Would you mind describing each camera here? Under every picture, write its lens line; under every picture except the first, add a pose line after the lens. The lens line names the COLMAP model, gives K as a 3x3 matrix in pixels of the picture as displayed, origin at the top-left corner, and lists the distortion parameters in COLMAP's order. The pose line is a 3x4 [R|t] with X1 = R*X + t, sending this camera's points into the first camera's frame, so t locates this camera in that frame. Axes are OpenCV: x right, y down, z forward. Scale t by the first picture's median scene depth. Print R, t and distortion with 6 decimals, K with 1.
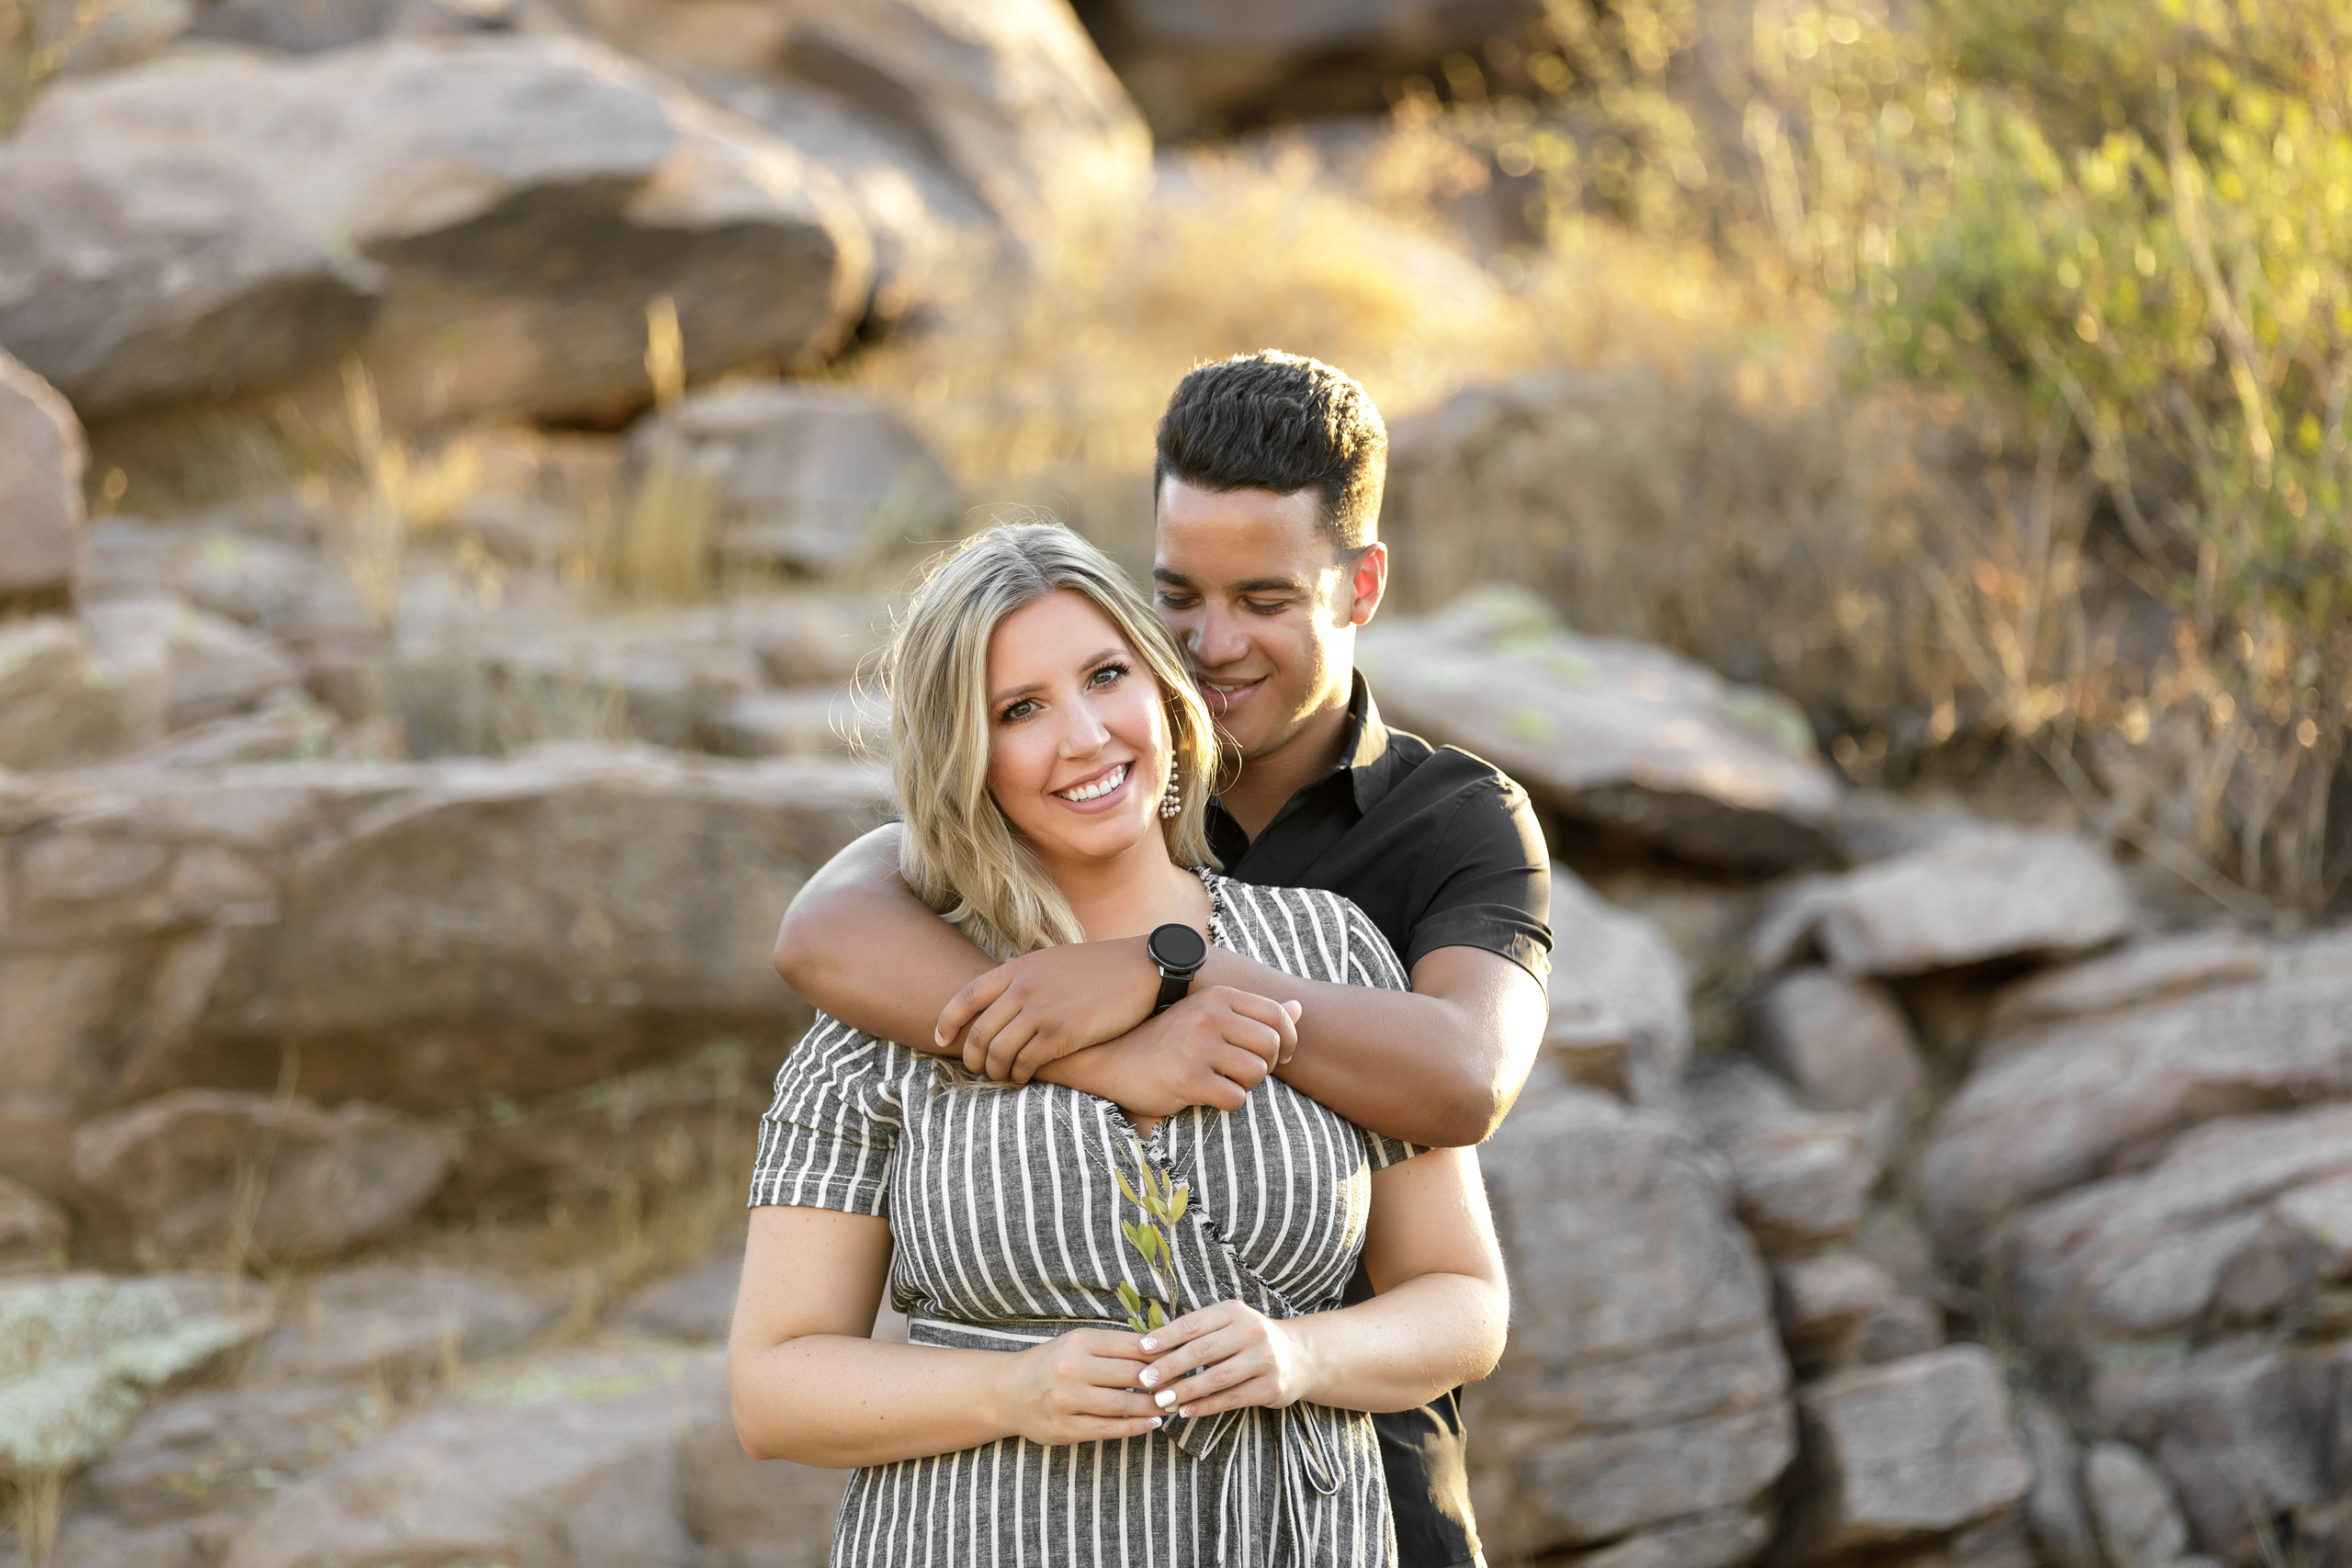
lens RADIAL K [[12099.7, 0, 1168.0], [0, 12099.7, 773.7], [0, 0, 1]] dist [0.136131, 0.000000]
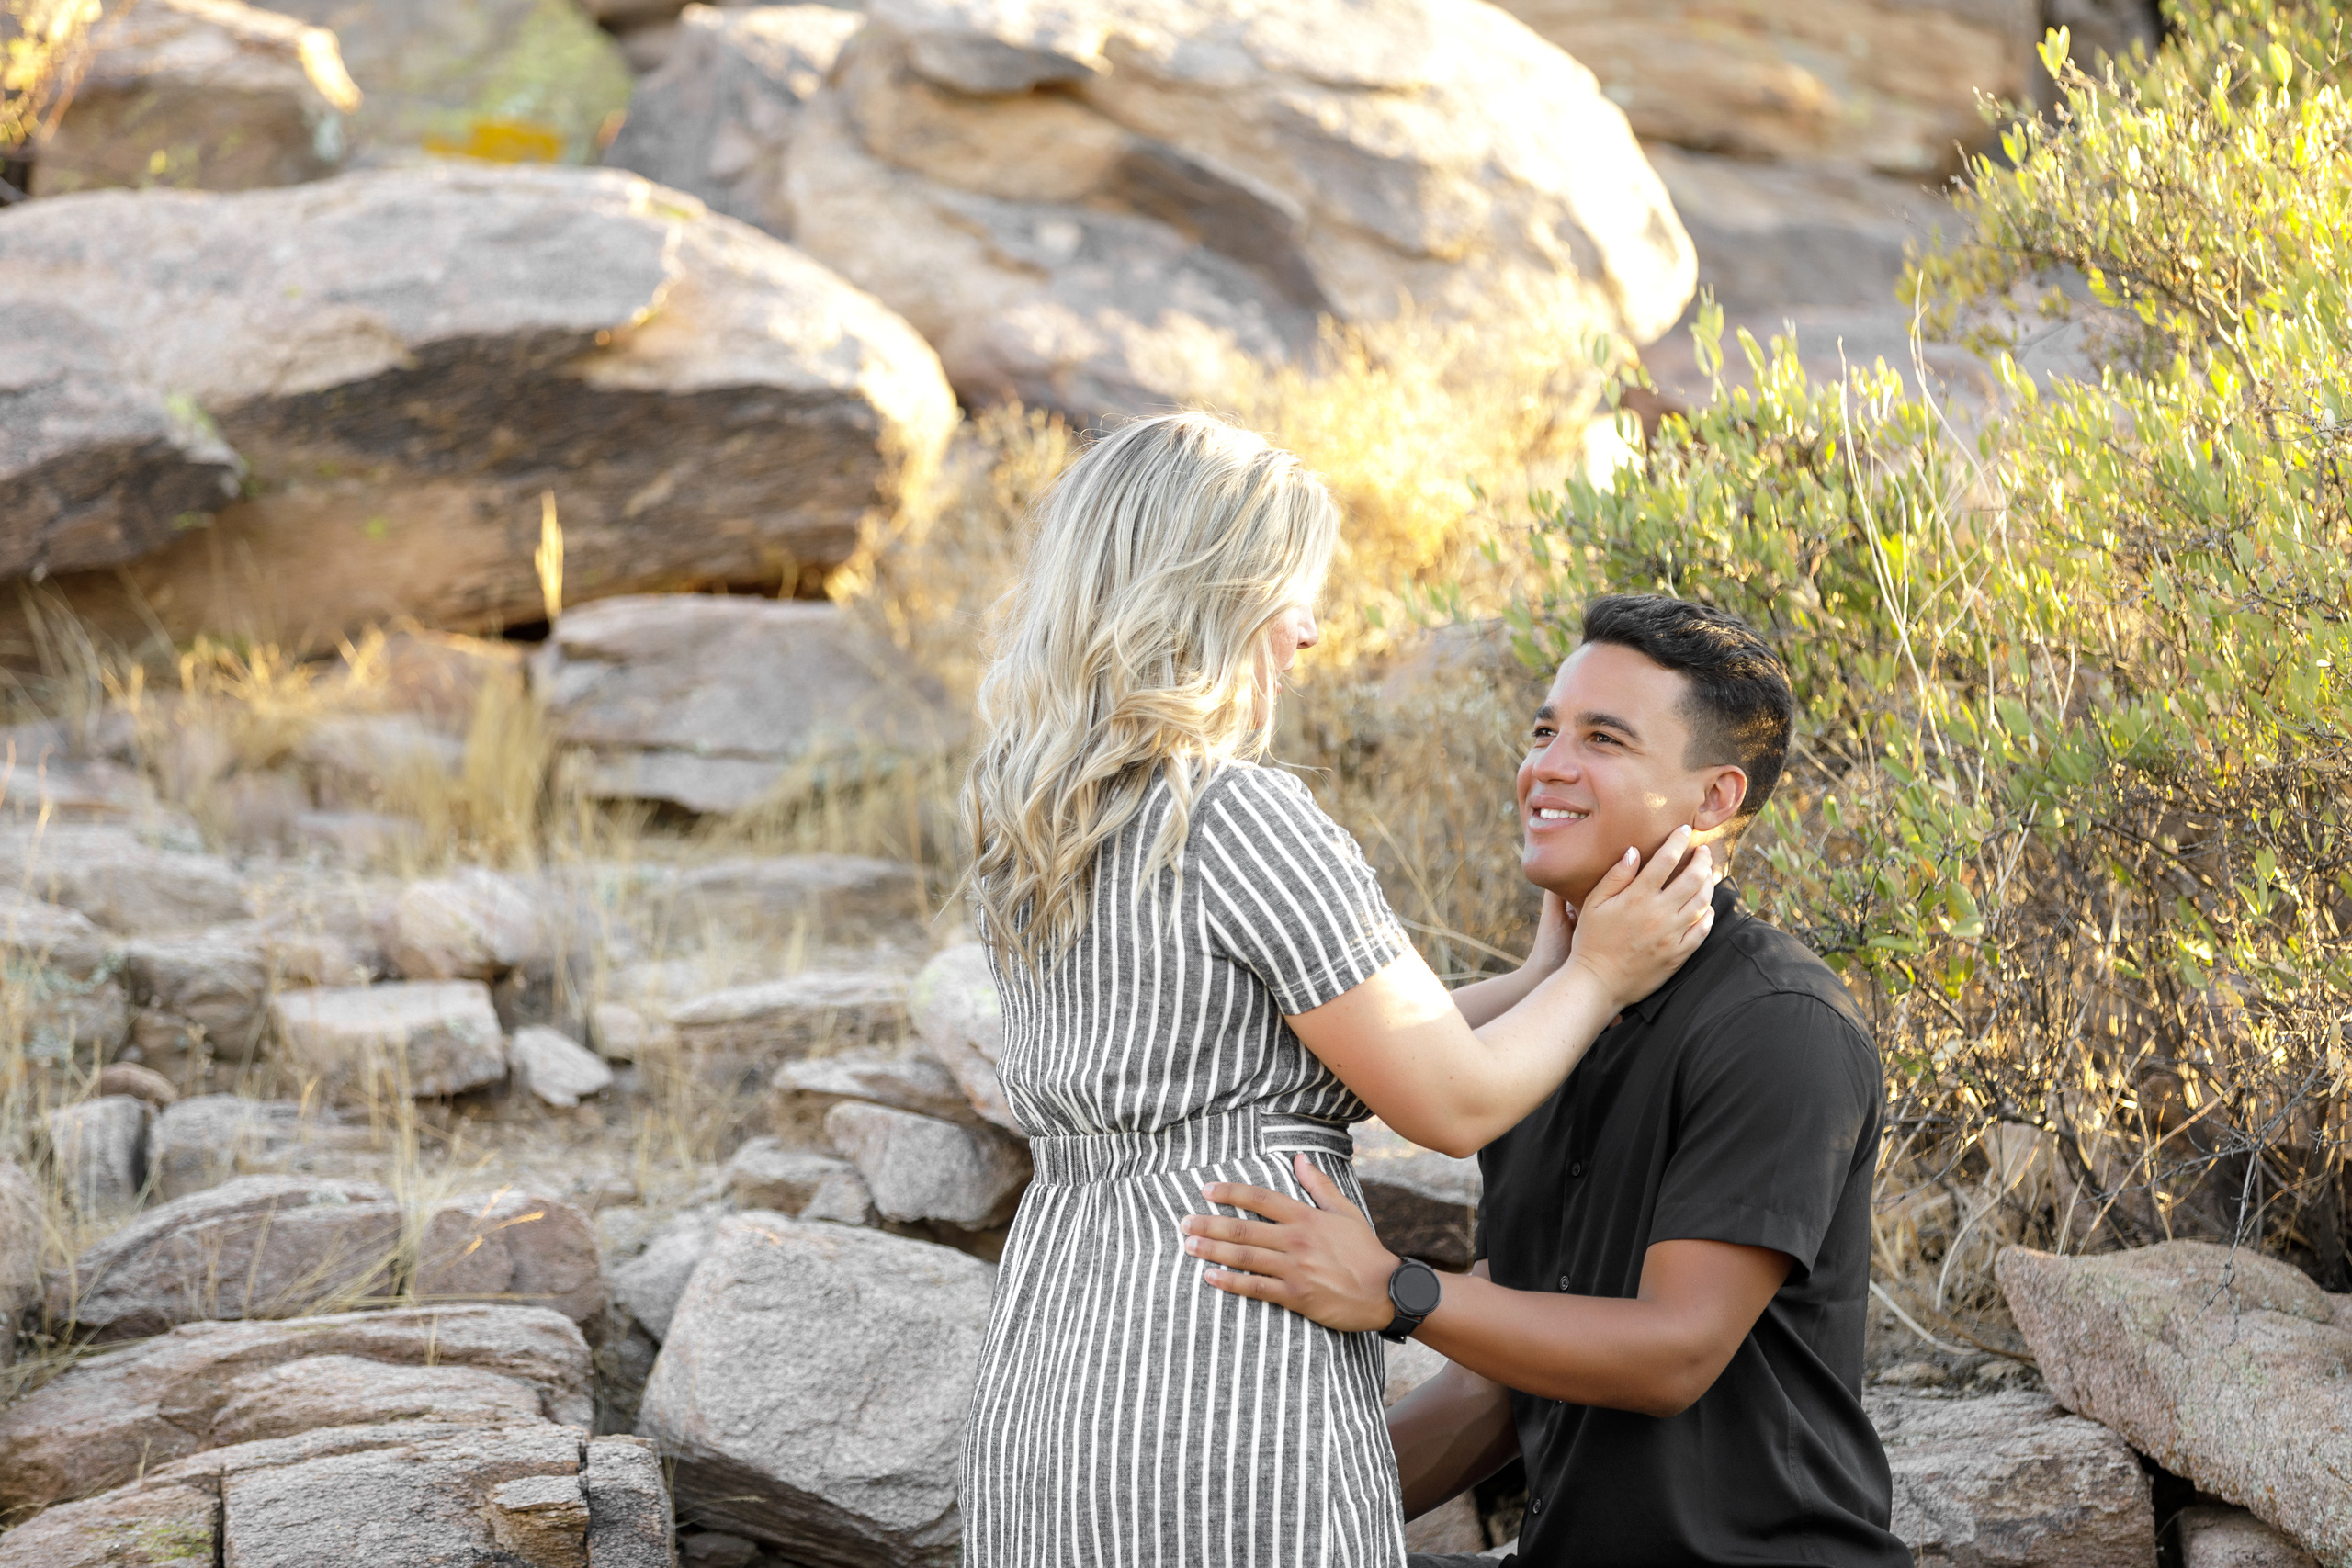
lens RADIAL K [[12427.5, 0, 1159.8], [0, 12427.5, 899.1], [0, 0, 1]] dist [0.173768, 0.000000]
pose [[0.925135, 0.044218, -0.377056, 0.364255], [-0.037842, 0.998988, 0.024303, -0.037607], [0.377749, -0.008215, 0.925872, 0.250346]]
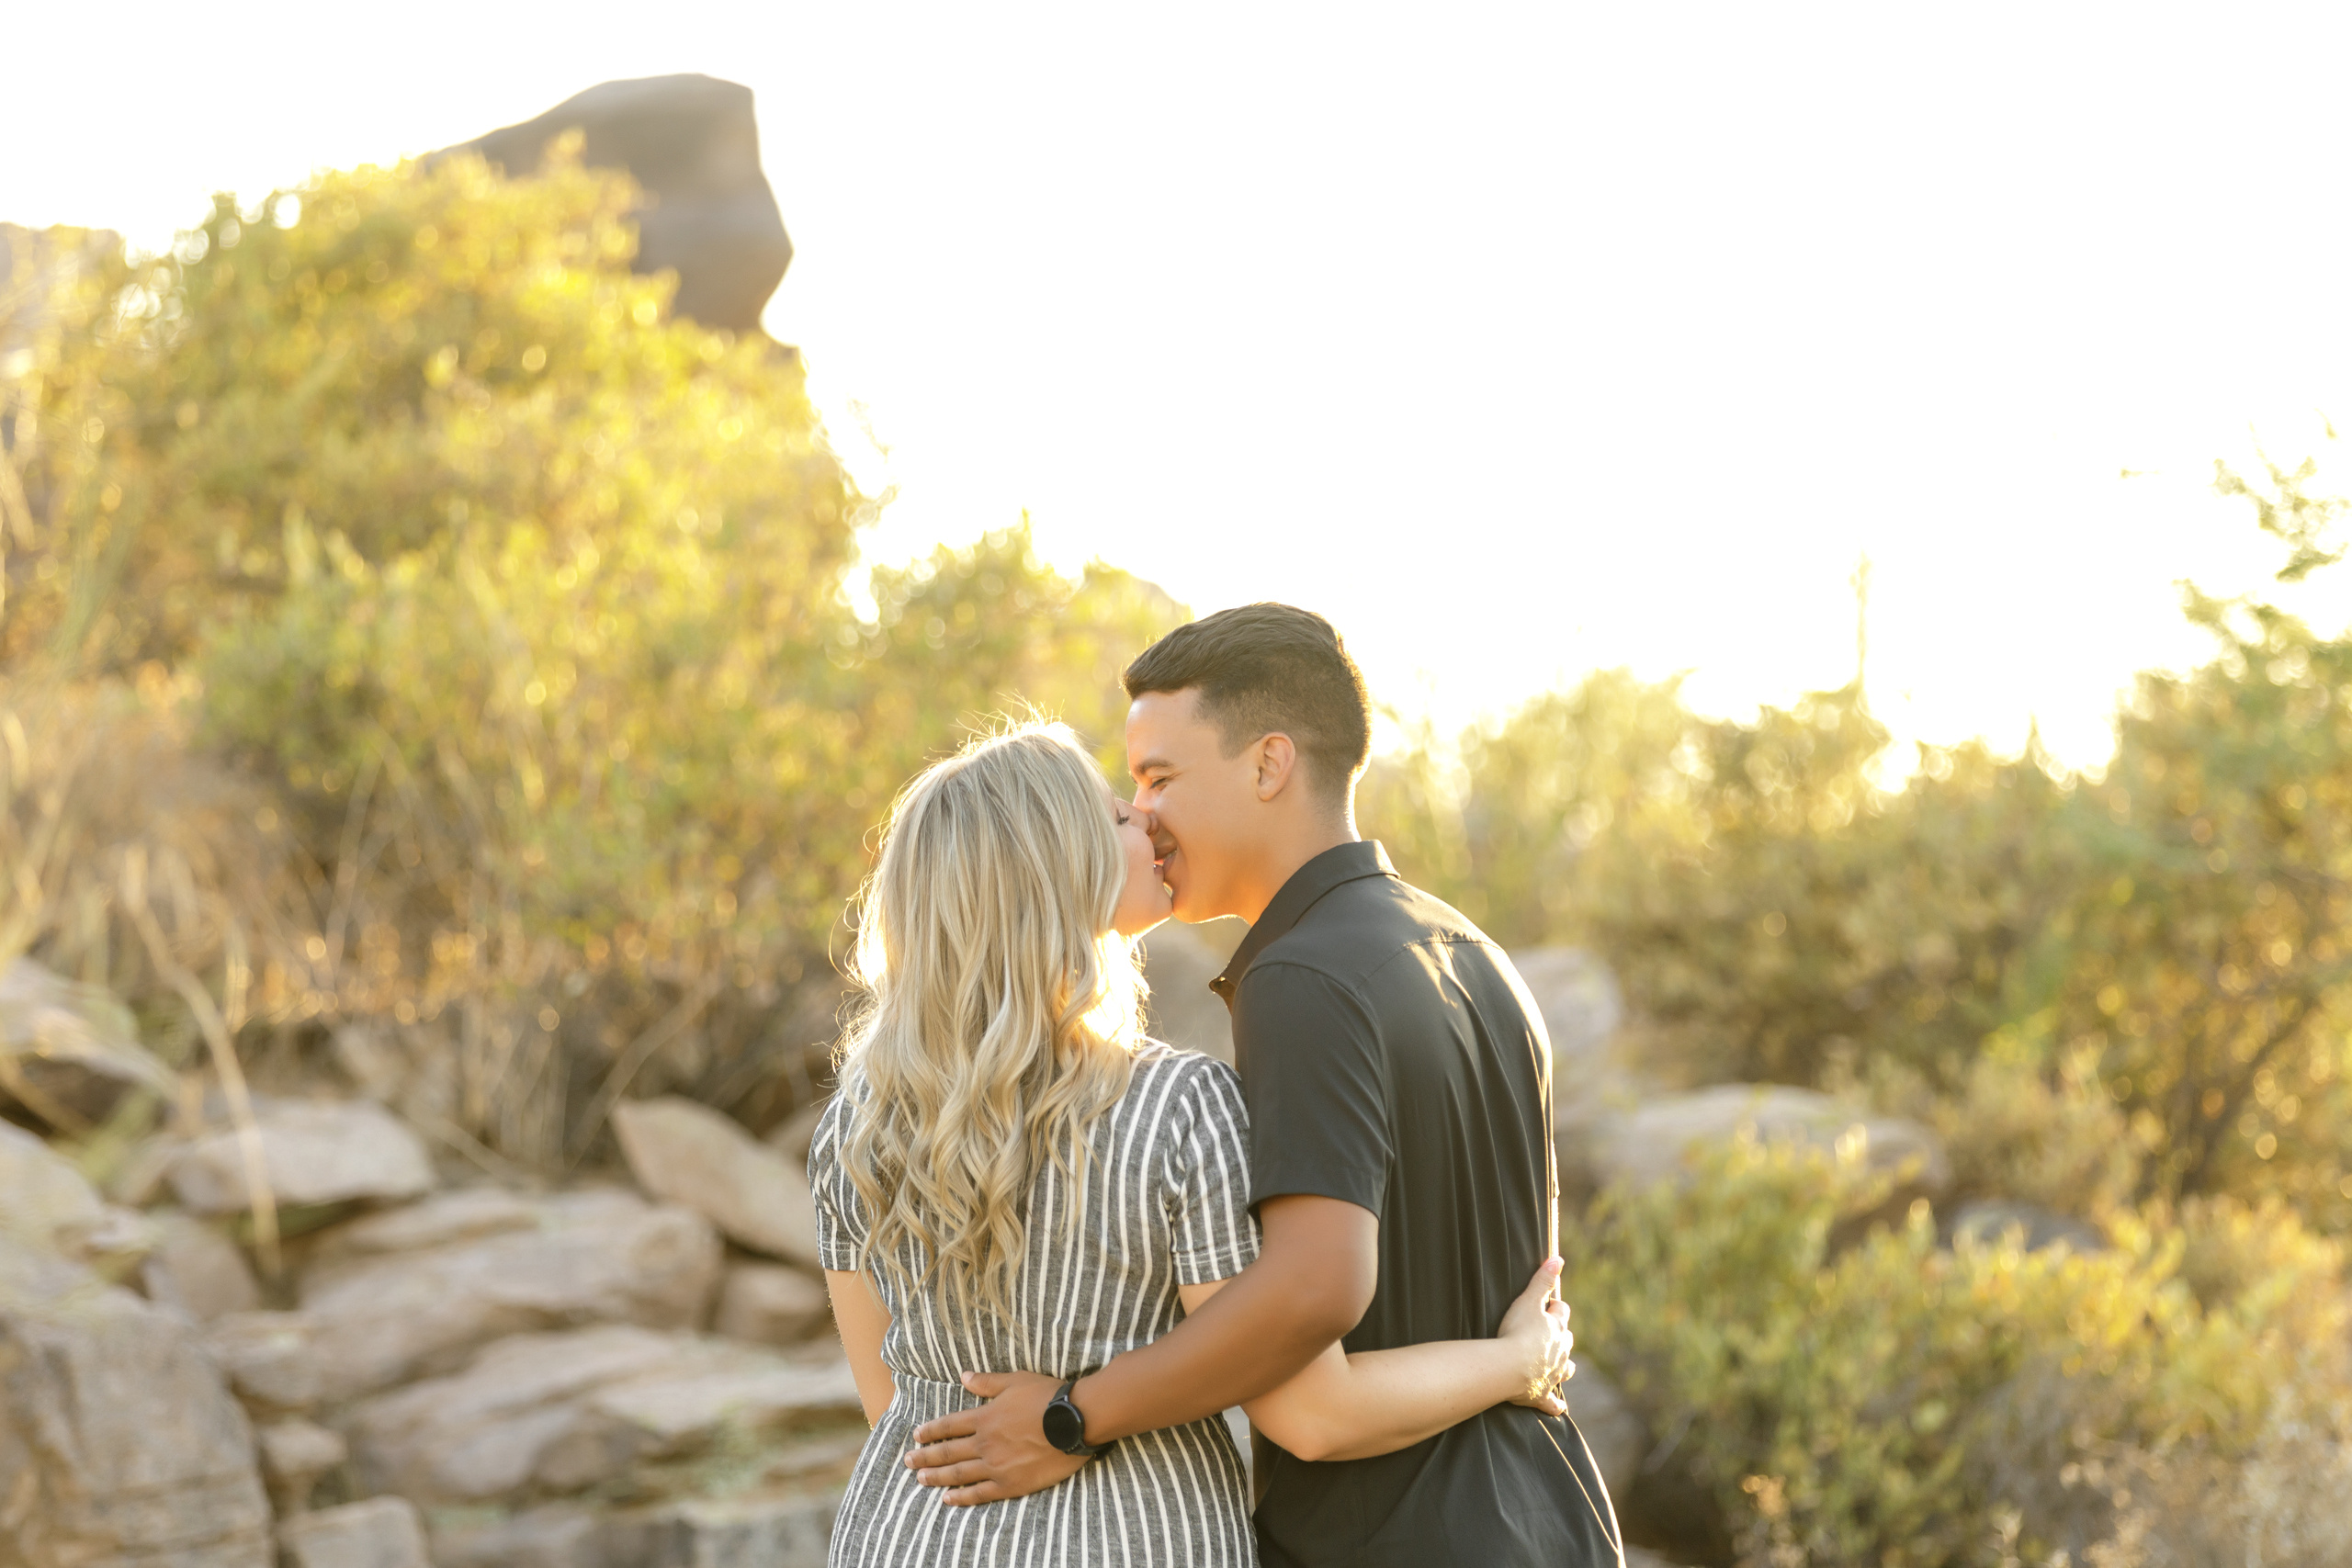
lens RADIAL K [[12139.1, 0, 1174.8], [0, 12139.1, 786.5], [0, 0, 1]] dist [0.136706, 0.000000]
pose [[0.959606, 0.044988, 0.277727, -0.205756], [-0.034910, 0.998544, -0.041129, 0.021742], [-0.279173, 0.029772, 0.959779, -0.237407]]
